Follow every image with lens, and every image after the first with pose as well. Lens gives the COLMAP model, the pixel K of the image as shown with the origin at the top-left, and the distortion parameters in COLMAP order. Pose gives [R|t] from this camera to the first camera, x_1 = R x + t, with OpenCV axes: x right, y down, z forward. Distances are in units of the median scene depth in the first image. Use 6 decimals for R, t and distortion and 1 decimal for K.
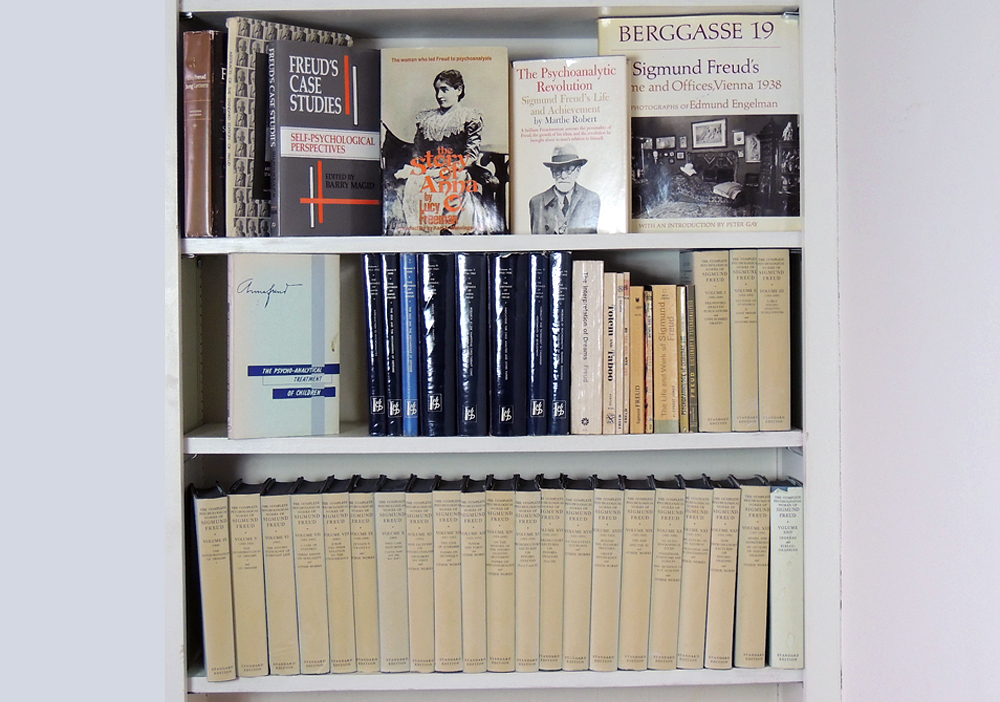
lens RADIAL K [[1716.2, 0, 500.0], [0, 1716.2, 351.0], [0, 0, 1]] dist [-0.113182, -0.086167]
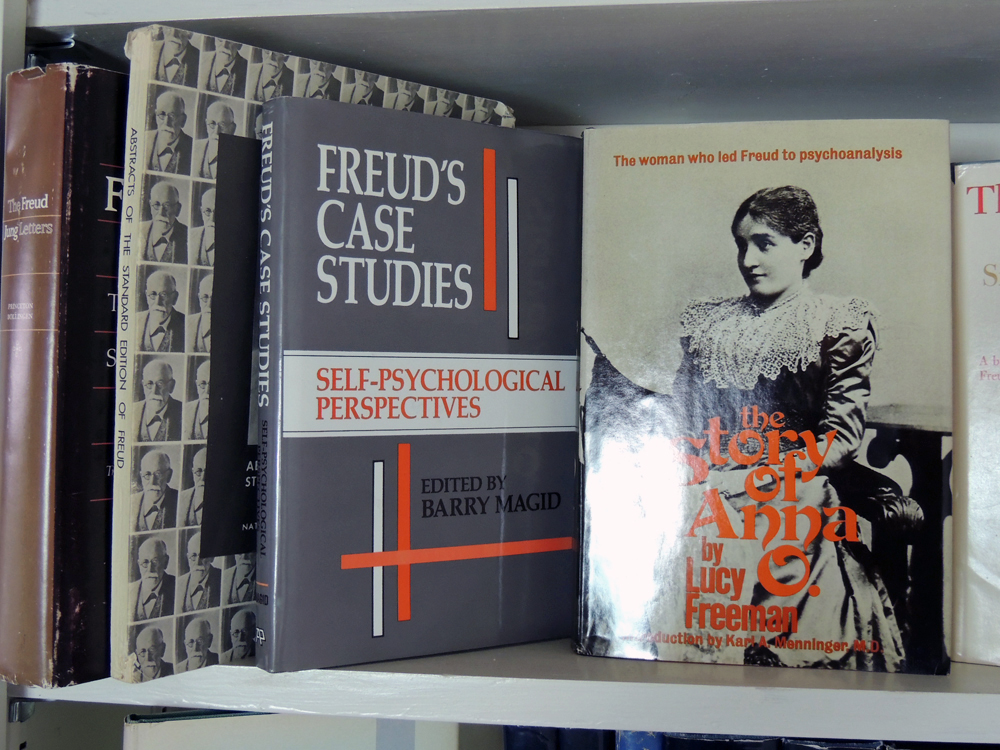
lens RADIAL K [[1281.9, 0, 500.0], [0, 1281.9, 375.0], [0, 0, 1]] dist [-0.058162, -0.027401]
pose [[0.989024, 0.016214, -0.146865, -0.046911], [-0.023010, 0.998736, -0.044691, -0.112877], [0.145955, 0.047579, 0.988146, 0.734972]]
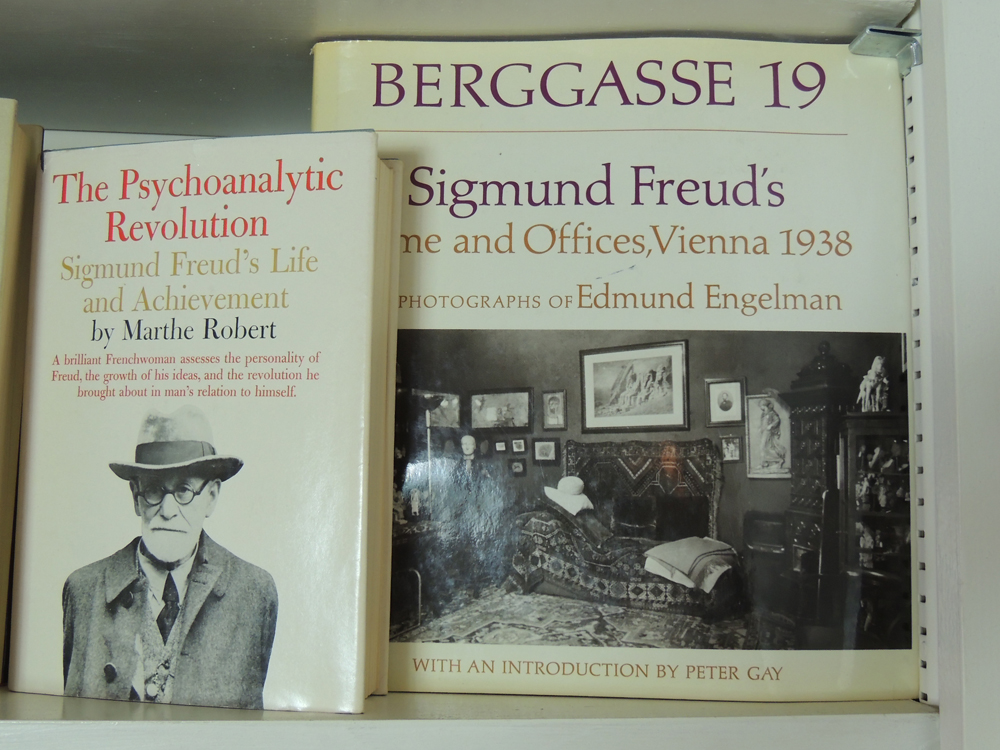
lens RADIAL K [[1281.9, 0, 500.0], [0, 1281.9, 375.0], [0, 0, 1]] dist [-0.058162, -0.027401]
pose [[0.997456, 0.028994, 0.065124, 0.081294], [-0.020749, 0.992079, -0.123890, -0.098863], [-0.068200, 0.122223, 0.990157, 0.763616]]
